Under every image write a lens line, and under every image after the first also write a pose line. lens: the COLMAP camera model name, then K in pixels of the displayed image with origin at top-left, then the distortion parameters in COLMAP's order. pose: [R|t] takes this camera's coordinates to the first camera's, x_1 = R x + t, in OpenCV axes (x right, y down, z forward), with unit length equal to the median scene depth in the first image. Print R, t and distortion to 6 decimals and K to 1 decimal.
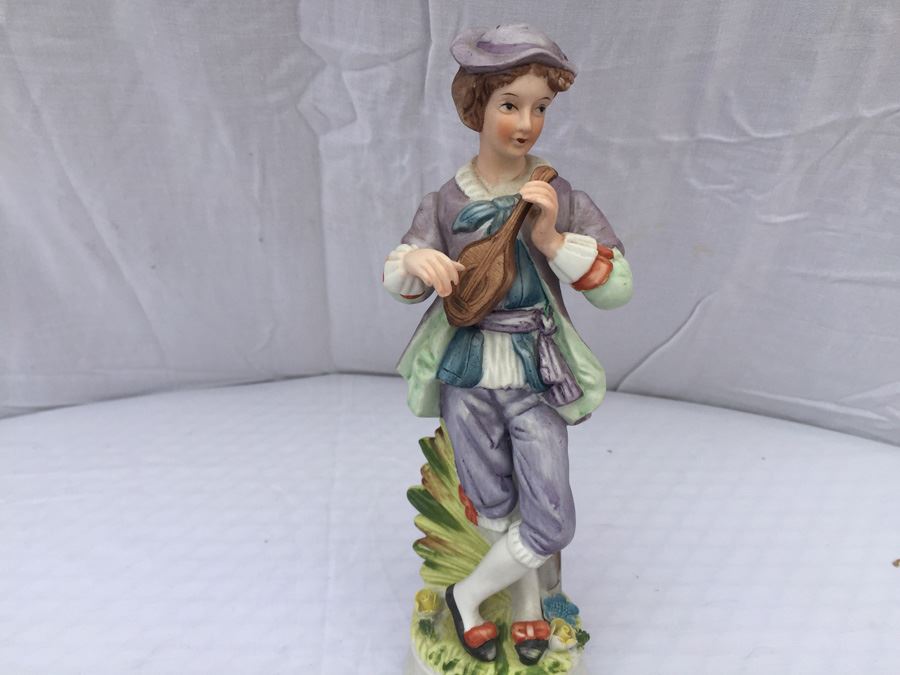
lens RADIAL K [[822.8, 0, 452.6], [0, 822.8, 324.3], [0, 0, 1]] dist [0.056310, -0.020508]
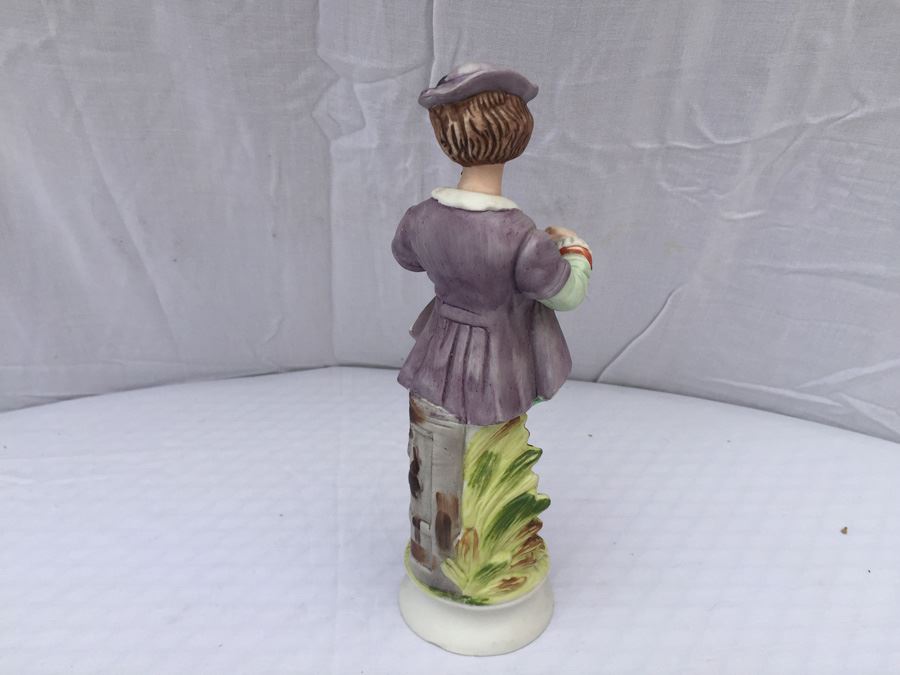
lens RADIAL K [[889.9, 0, 461.4], [0, 889.9, 365.0], [0, 0, 1]] dist [0.069961, -0.005035]
pose [[0.999438, -0.001248, 0.033497, -0.037845], [0.000581, 0.999802, 0.019907, 0.072098], [-0.033515, -0.019877, 0.999241, -0.311085]]
